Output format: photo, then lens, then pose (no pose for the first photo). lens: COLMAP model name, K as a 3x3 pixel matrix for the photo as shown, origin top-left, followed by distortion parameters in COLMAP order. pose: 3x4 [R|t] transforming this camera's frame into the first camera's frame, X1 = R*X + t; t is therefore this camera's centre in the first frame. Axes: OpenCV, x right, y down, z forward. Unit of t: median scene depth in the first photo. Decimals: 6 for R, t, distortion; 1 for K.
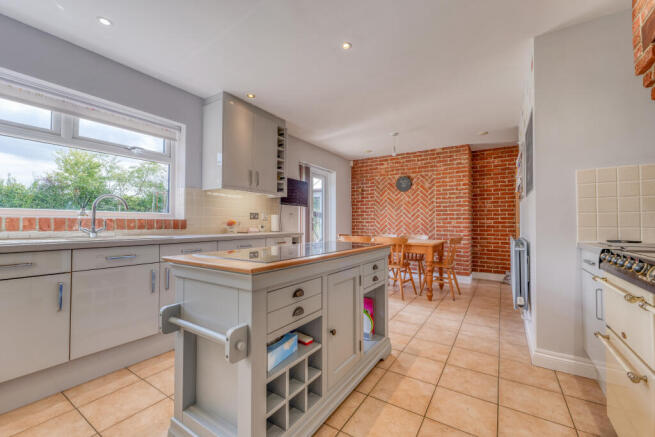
lens RADIAL K [[267.7, 0, 328.2], [0, 267.7, 218.2], [0, 0, 1]] dist [-0.001401, -0.000092]
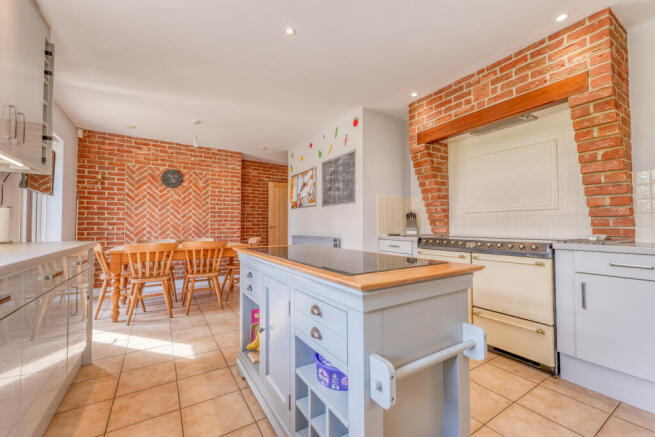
lens RADIAL K [[267.7, 0, 327.9], [0, 267.7, 219.9], [0, 0, 1]] dist [-0.001401, -0.000092]
pose [[0.414497, 0.016745, 0.909896, -0.295503], [-0.018314, 0.999782, -0.010056, 0.001449], [-0.909866, -0.012495, 0.414713, 0.211534]]
